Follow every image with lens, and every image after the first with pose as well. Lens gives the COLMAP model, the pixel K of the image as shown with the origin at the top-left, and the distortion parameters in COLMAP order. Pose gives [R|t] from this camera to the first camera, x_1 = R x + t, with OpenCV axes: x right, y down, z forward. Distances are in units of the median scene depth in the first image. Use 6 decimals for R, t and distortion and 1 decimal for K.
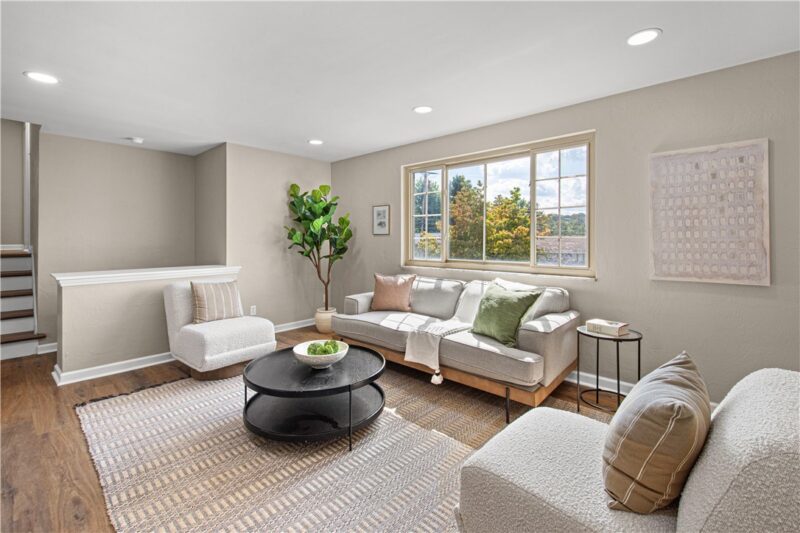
lens RADIAL K [[359.7, 0, 403.4], [0, 359.7, 238.7], [0, 0, 1]] dist [0.000560, -0.000081]
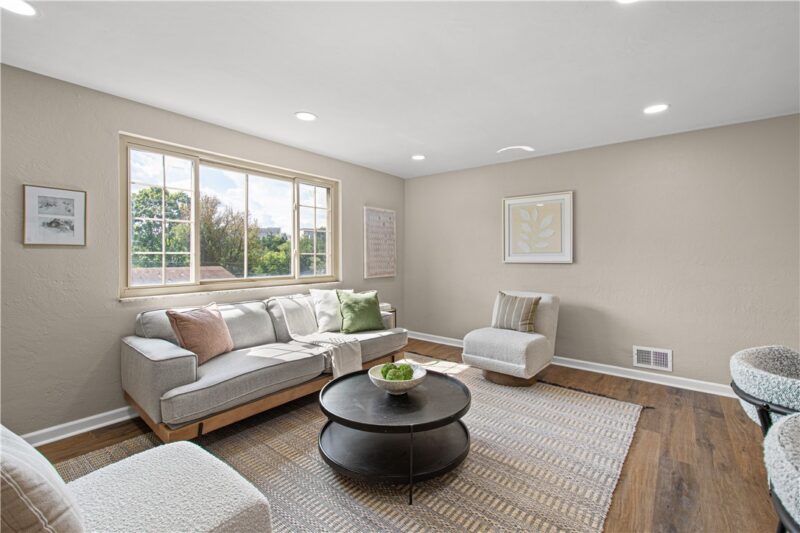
lens RADIAL K [[350.3, 0, 401.2], [0, 350.3, 256.6], [0, 0, 1]] dist [0.000988, 0.000022]
pose [[-0.071466, -0.001072, 0.997442, -0.807049], [-0.002070, 0.999997, 0.000927, 0.004366], [-0.997441, -0.001999, -0.071468, 0.752095]]
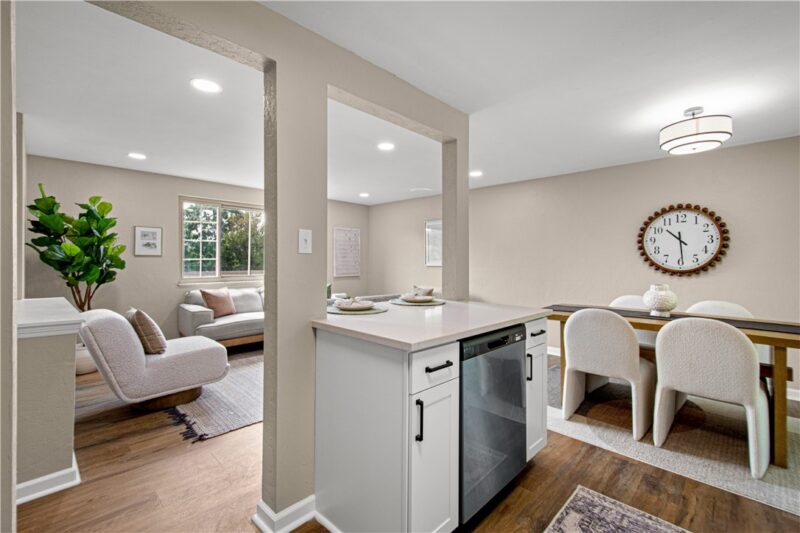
lens RADIAL K [[348.6, 0, 399.7], [0, 348.6, 258.8], [0, 0, 1]] dist [-0.001714, -0.000166]
pose [[0.039256, 0.008888, 0.999190, -1.381210], [-0.003351, 0.999956, -0.008763, 0.005319], [-0.999224, -0.003005, 0.039284, 0.352366]]
